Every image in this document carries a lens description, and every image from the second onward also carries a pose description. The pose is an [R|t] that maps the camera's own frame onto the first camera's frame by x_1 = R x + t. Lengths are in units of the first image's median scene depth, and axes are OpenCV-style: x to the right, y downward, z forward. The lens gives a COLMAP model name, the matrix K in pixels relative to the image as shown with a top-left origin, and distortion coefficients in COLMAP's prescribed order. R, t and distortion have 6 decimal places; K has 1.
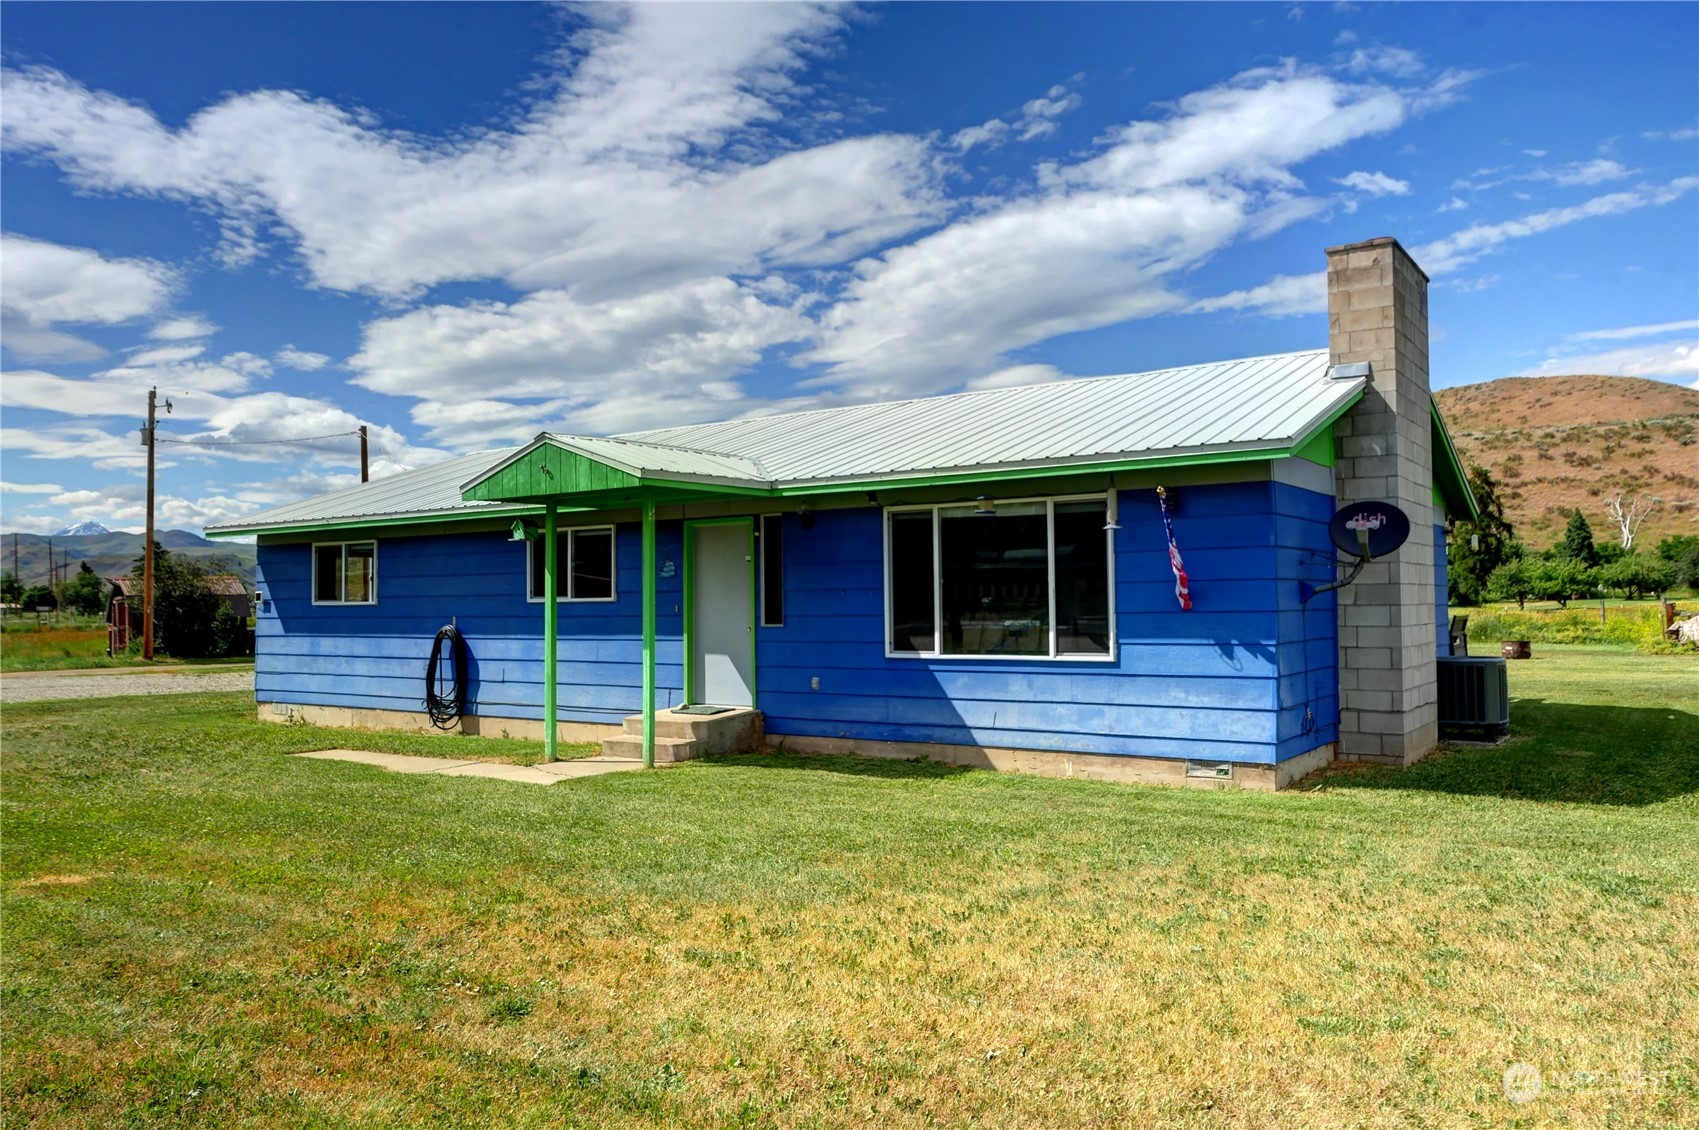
lens RADIAL K [[1234.2, 0, 894.1], [0, 1234.2, 597.4], [0, 0, 1]] dist [-0.003016, 0.001245]
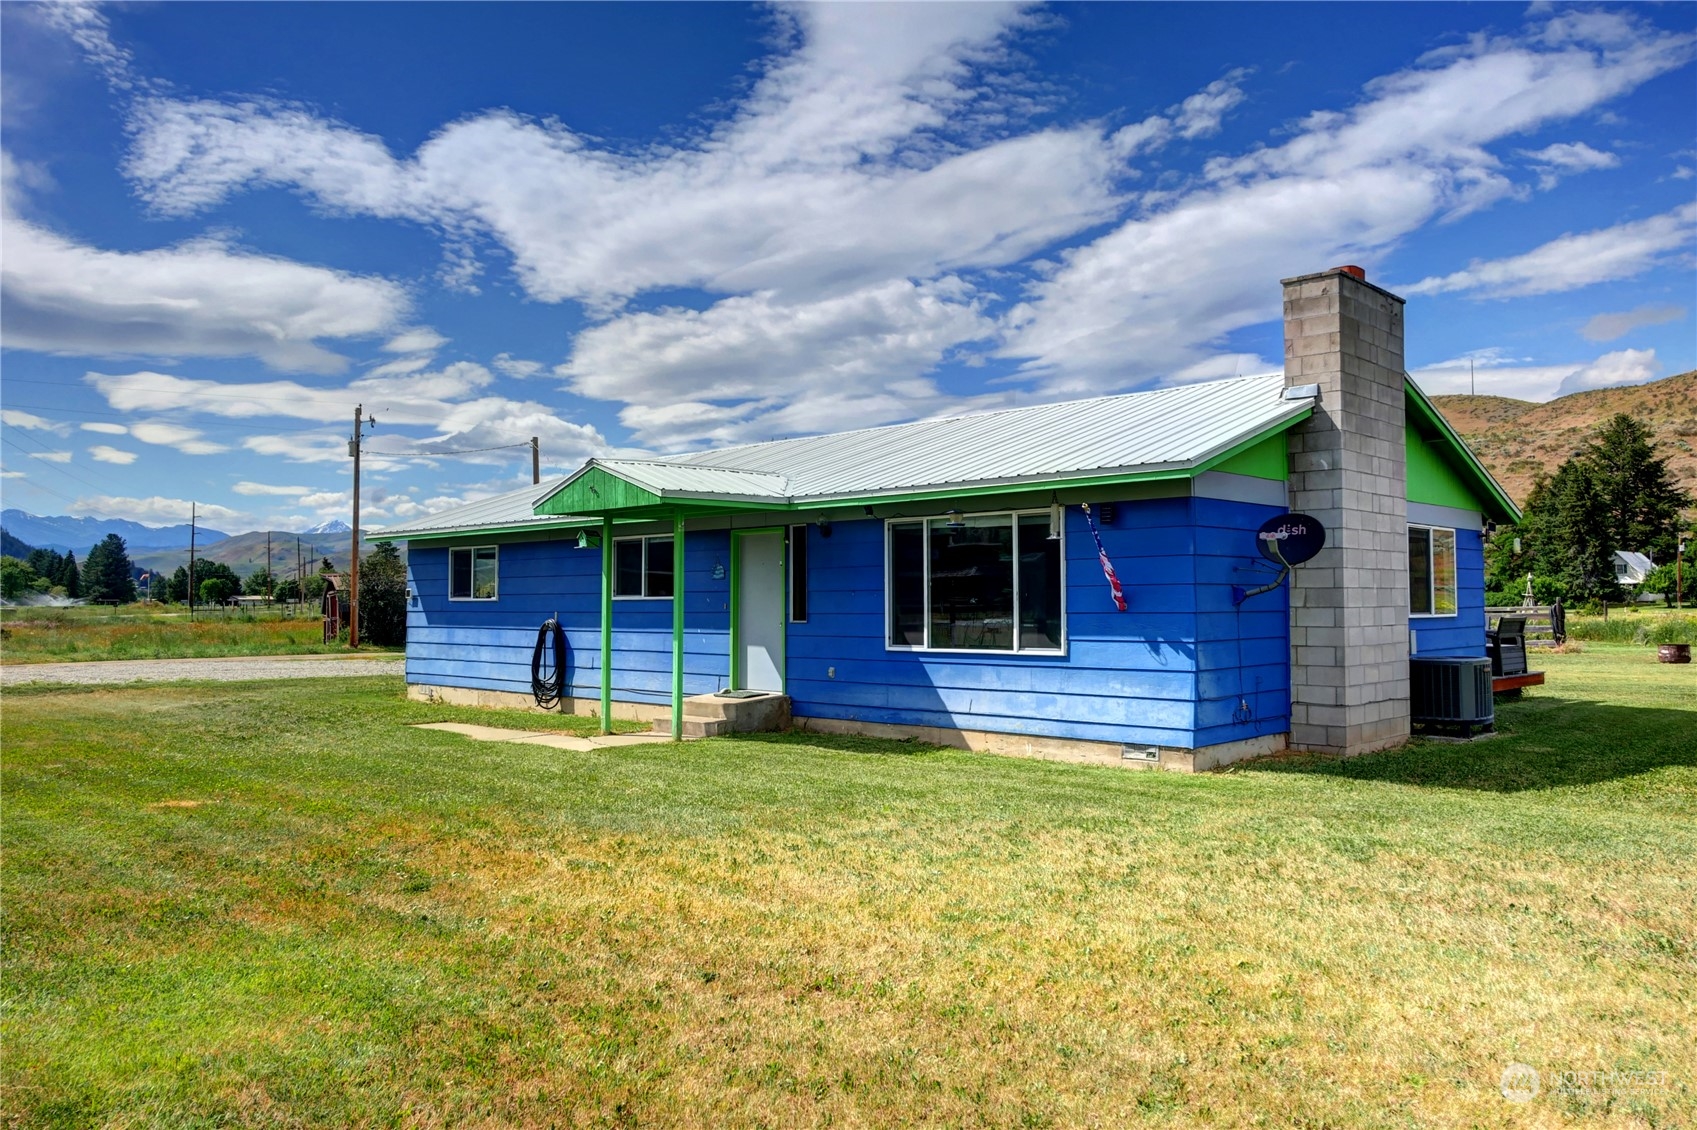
lens RADIAL K [[1232.8, 0, 893.0], [0, 1232.8, 597.3], [0, 0, 1]] dist [-0.003016, 0.001245]
pose [[0.988180, 0.005325, -0.153207, 0.125396], [-0.004888, 0.999983, 0.003230, -0.002950], [0.153221, -0.002443, 0.988189, -0.090825]]
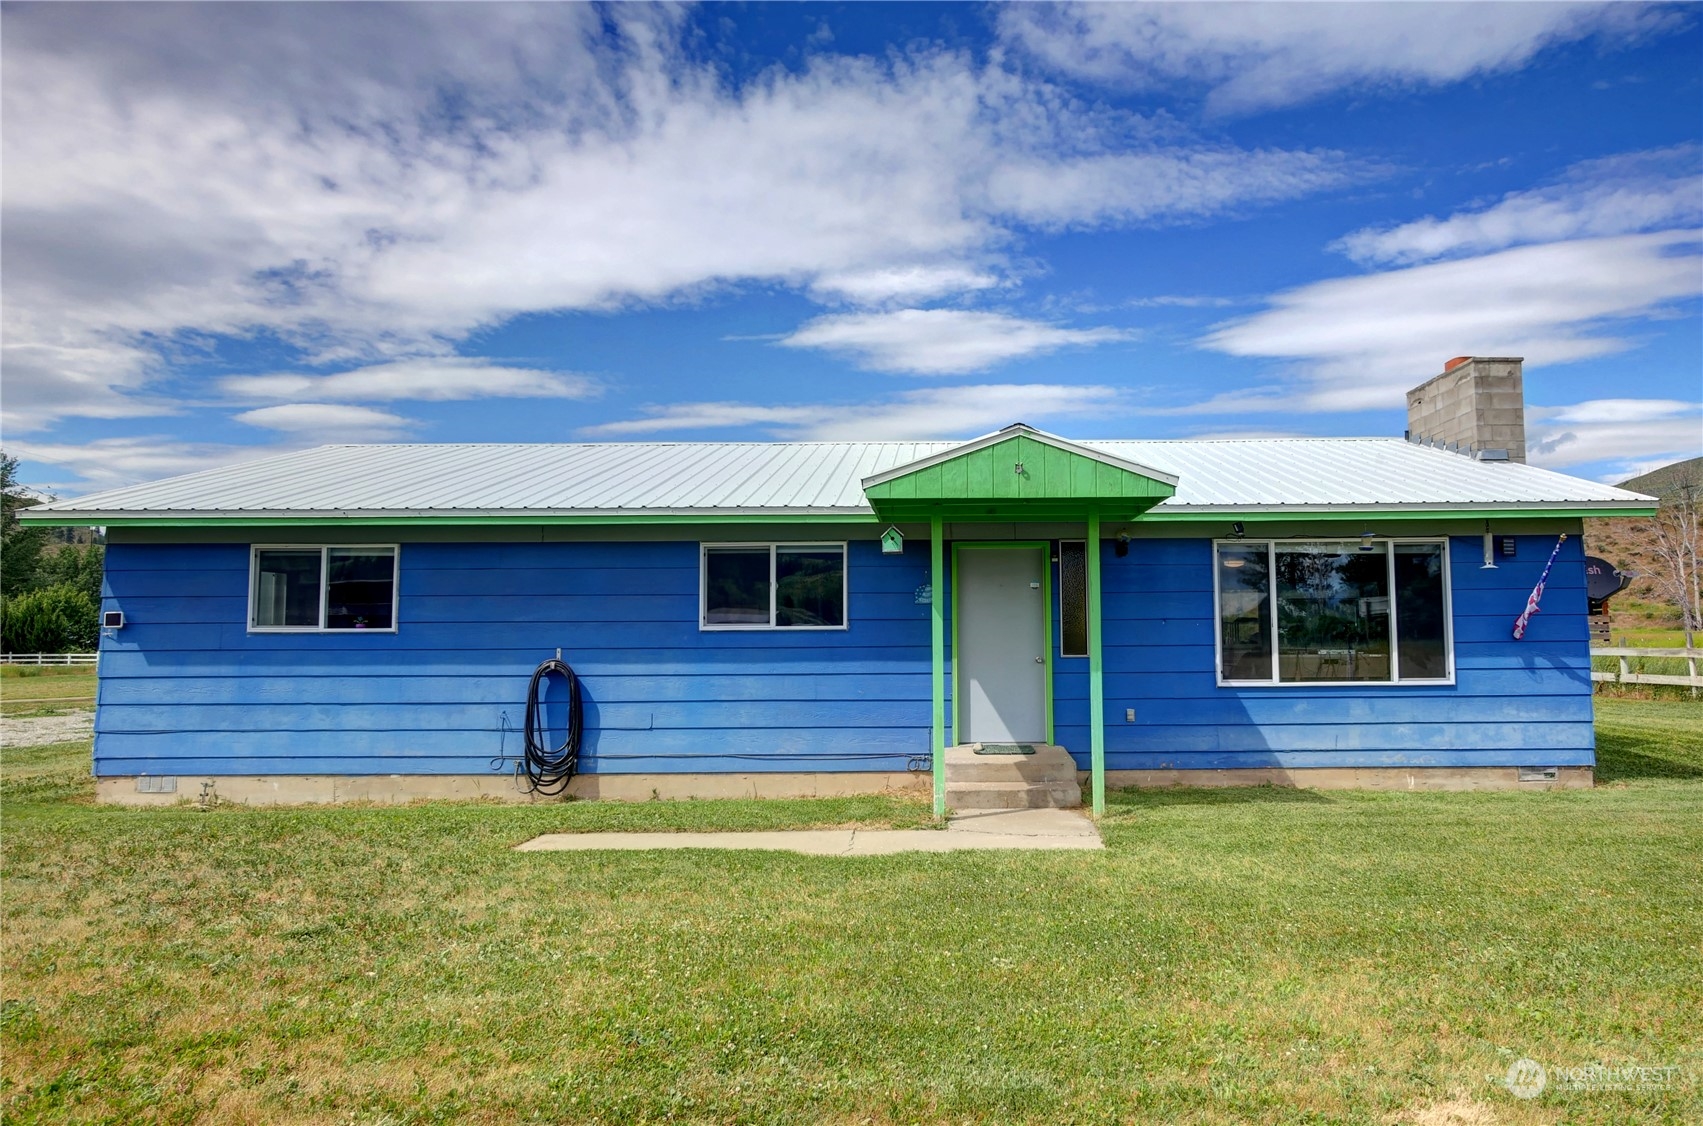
lens RADIAL K [[1003.7, 0, 851.6], [0, 1003.7, 592.5], [0, 0, 1]] dist [-0.003691, -0.001027]
pose [[0.830707, 0.031482, 0.555819, -0.514972], [-0.006256, 0.998865, -0.047226, 0.008851], [-0.556675, 0.035754, 0.829961, 0.344150]]
